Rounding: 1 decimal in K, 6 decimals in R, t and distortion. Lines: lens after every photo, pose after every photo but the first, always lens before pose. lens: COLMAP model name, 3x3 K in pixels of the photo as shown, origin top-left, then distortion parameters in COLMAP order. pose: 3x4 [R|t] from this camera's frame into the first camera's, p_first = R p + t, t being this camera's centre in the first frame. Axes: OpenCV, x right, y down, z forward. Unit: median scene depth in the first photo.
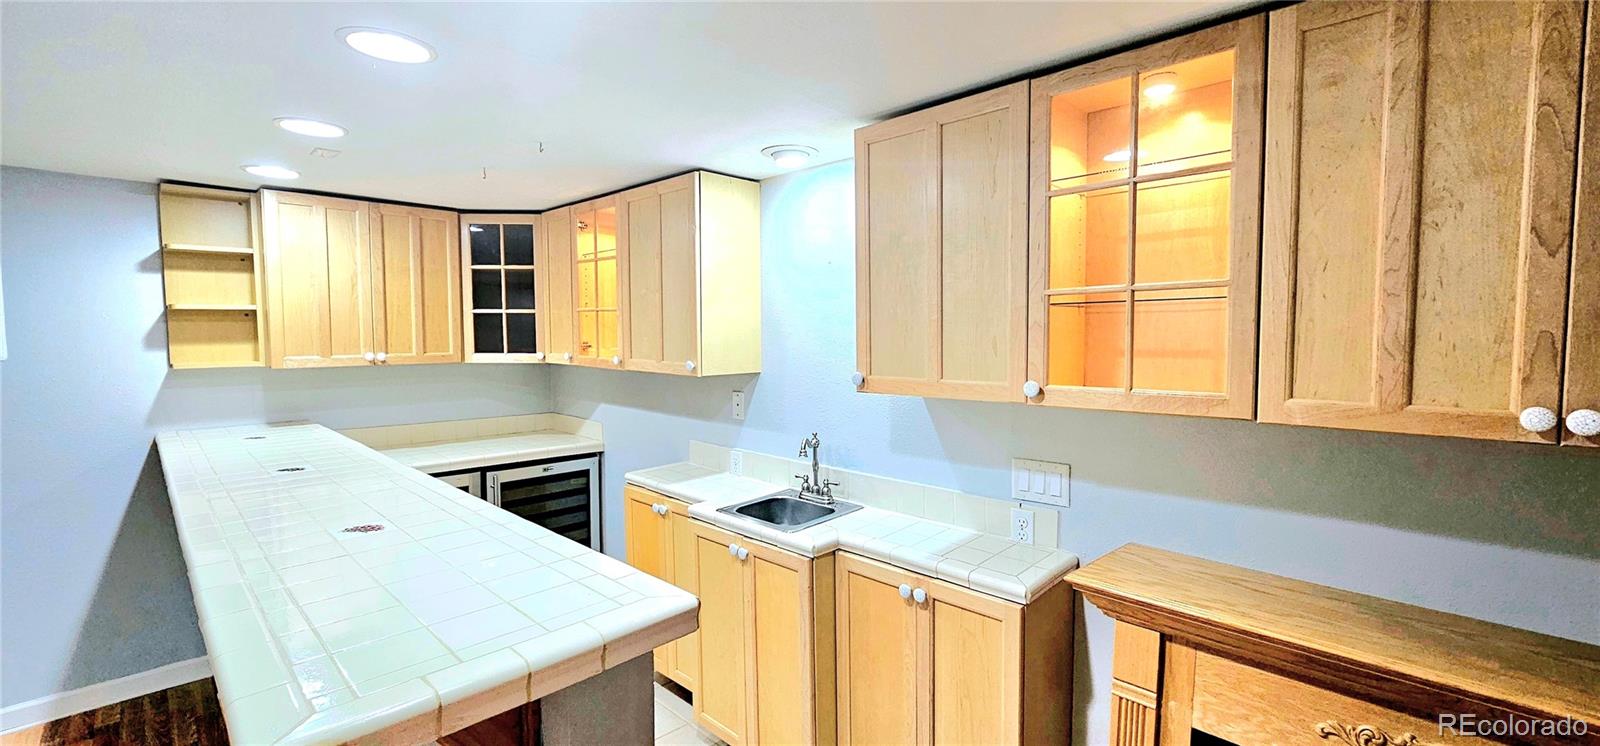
lens RADIAL K [[656.2, 0, 815.7], [0, 656.2, 370.8], [0, 0, 1]] dist [-0.002526, -0.000496]
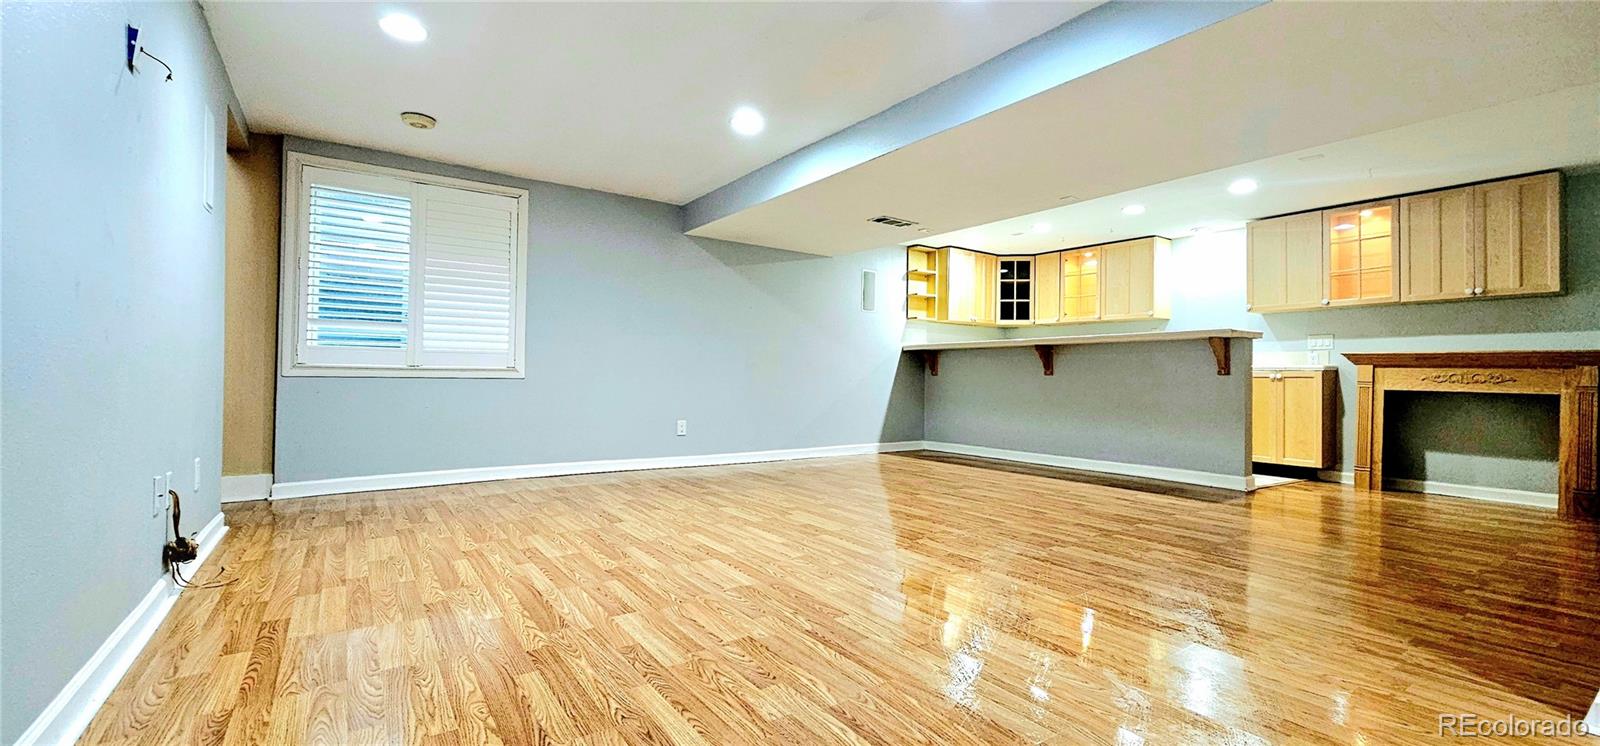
lens RADIAL K [[656.2, 0, 815.7], [0, 656.2, 370.8], [0, 0, 1]] dist [-0.002526, -0.000496]
pose [[0.984733, 0.012513, -0.173623, -1.354892], [-0.024943, 0.997263, -0.069595, 0.558309], [0.172277, 0.072863, 0.982350, -2.221377]]
